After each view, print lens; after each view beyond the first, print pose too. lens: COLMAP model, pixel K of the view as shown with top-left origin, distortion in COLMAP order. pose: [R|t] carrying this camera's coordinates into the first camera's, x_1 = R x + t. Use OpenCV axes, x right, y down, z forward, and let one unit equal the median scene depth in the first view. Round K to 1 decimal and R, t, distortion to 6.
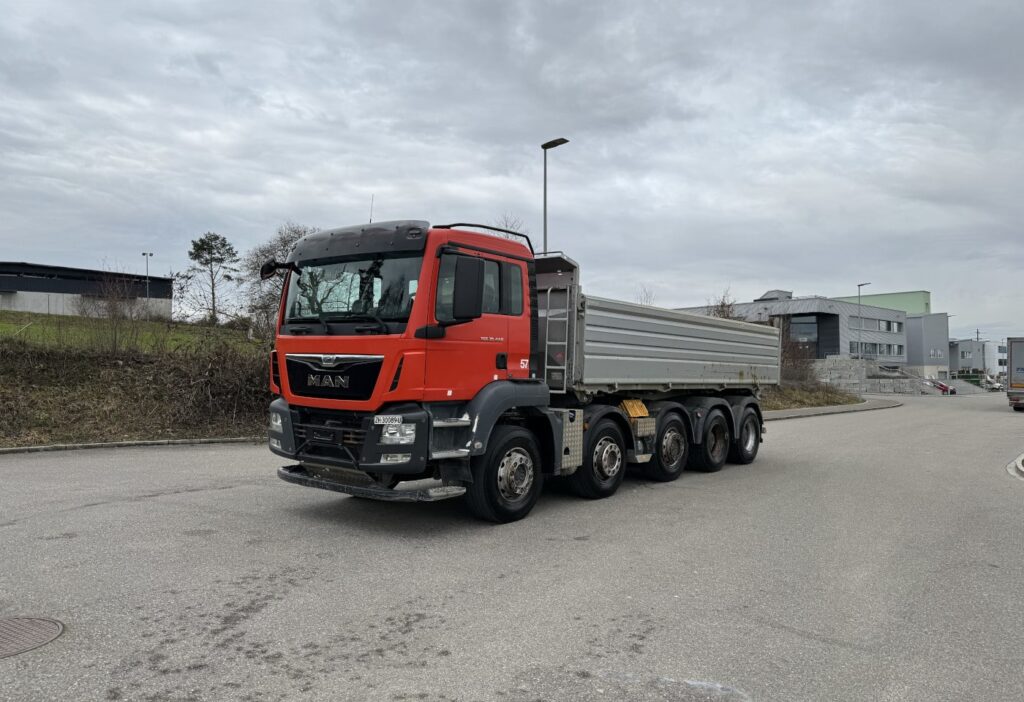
lens RADIAL K [[730.7, 0, 512.0], [0, 730.7, 351.0], [0, 0, 1]] dist [0.000839, 0.002655]
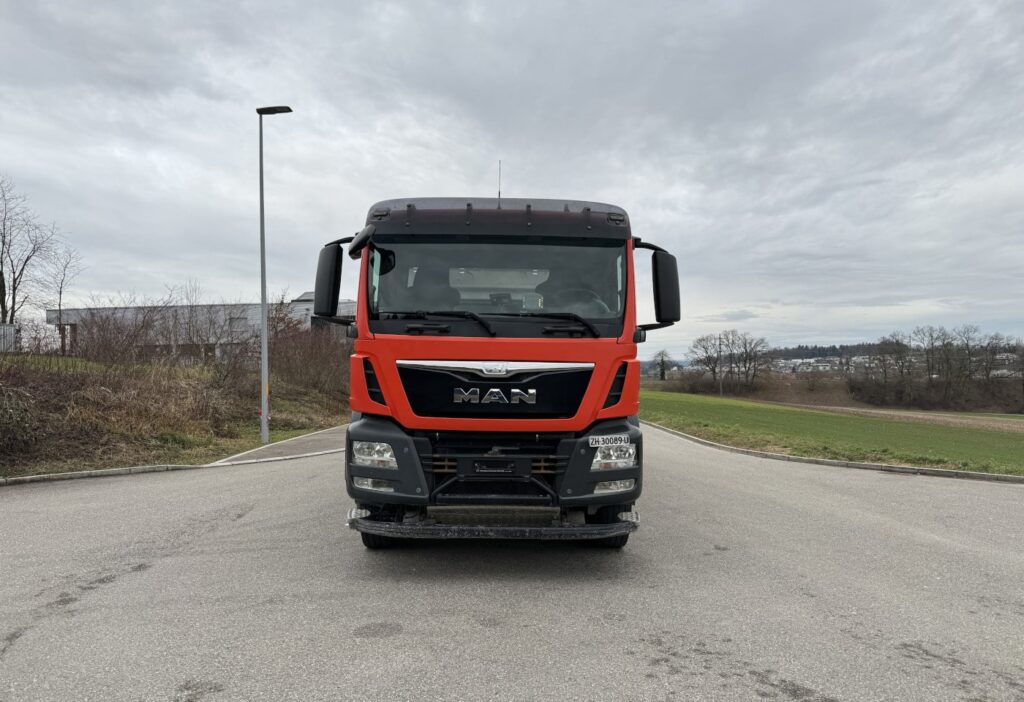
lens RADIAL K [[747.8, 0, 512.0], [0, 747.8, 351.0], [0, 0, 1]] dist [0.059006, -0.057842]
pose [[0.785946, 0.010677, 0.618203, -0.691990], [-0.009927, 0.999940, -0.004649, -0.002818], [-0.618215, -0.002483, 0.786005, 0.348636]]
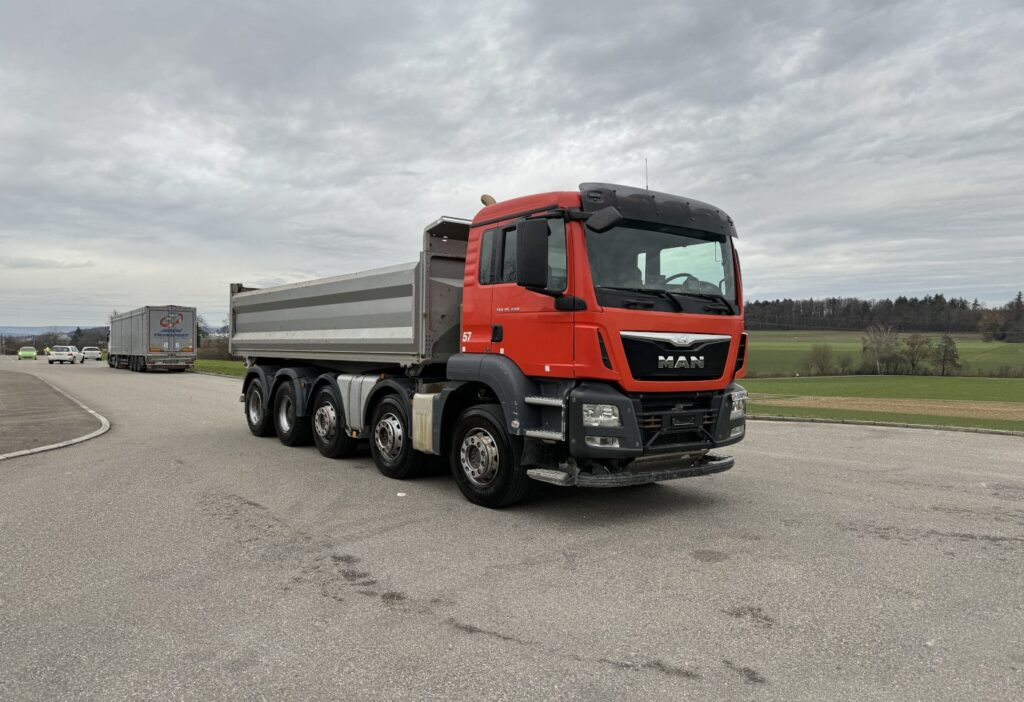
lens RADIAL K [[733.6, 0, 512.0], [0, 733.6, 351.0], [0, 0, 1]] dist [0.040457, -0.063979]
pose [[0.268043, -0.015527, 0.963282, -1.150839], [-0.031785, 0.999183, 0.024950, 0.010053], [-0.962883, -0.037305, 0.267330, 0.911379]]
